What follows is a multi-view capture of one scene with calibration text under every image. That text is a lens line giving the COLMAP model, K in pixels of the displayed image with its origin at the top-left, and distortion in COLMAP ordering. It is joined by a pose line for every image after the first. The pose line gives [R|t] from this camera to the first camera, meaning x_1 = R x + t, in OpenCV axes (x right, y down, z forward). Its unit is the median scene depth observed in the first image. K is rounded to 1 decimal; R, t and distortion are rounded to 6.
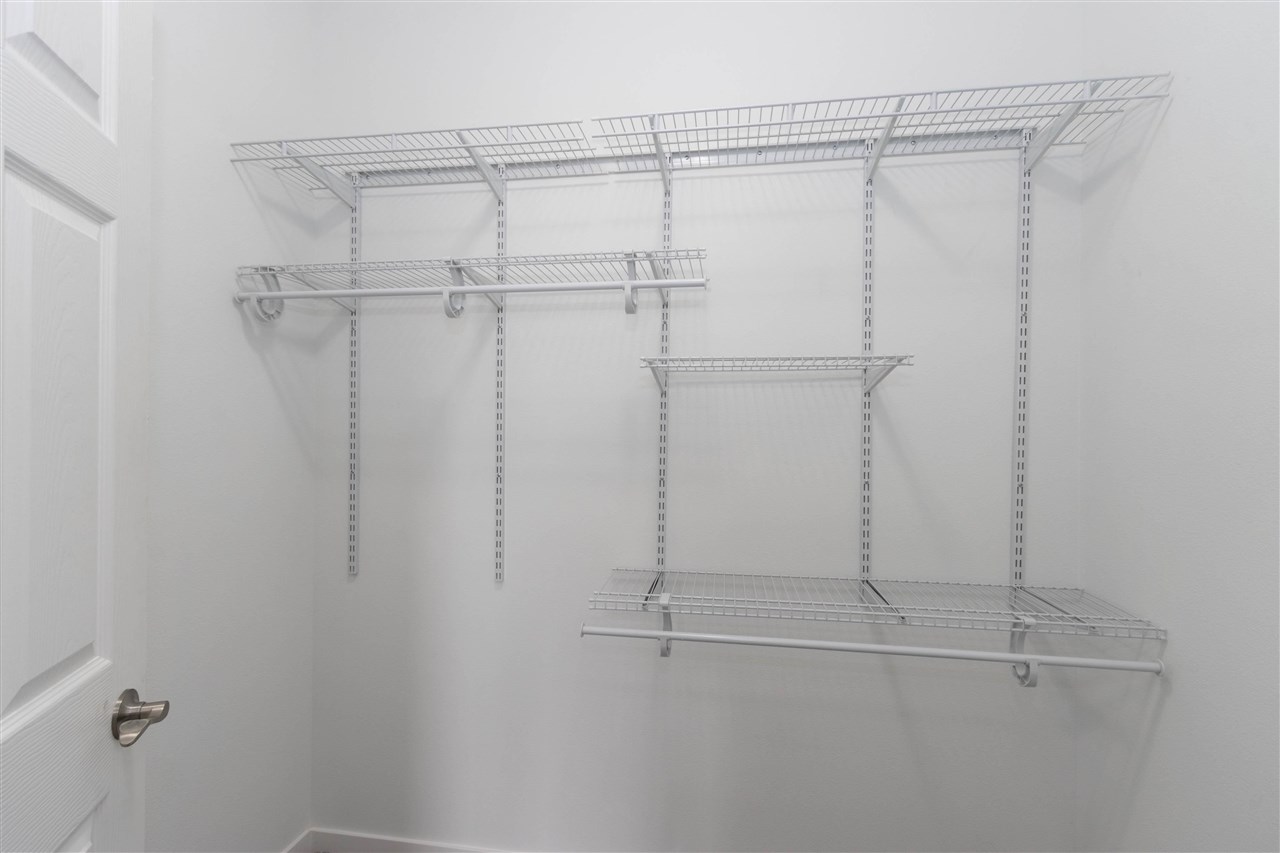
lens RADIAL K [[572.7, 0, 638.9], [0, 572.7, 452.4], [0, 0, 1]] dist [0.000083, -0.000171]
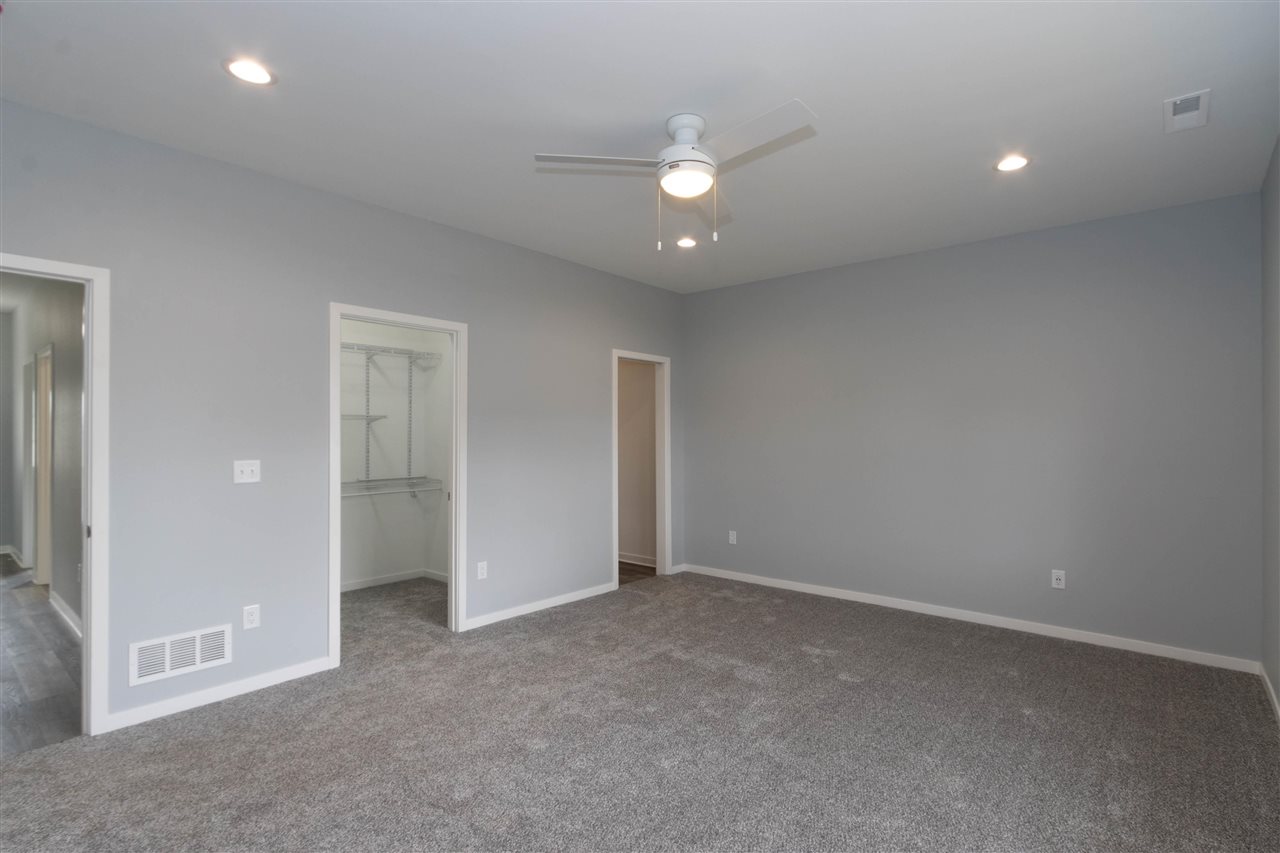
lens RADIAL K [[599.0, 0, 640.0], [0, 599.0, 426.5], [0, 0, 1]] dist [0.001009, -0.000655]
pose [[0.571180, 0.000441, 0.820825, -1.535342], [0.010924, 0.999907, -0.008139, -0.044942], [-0.820752, 0.013615, 0.571122, -2.248237]]
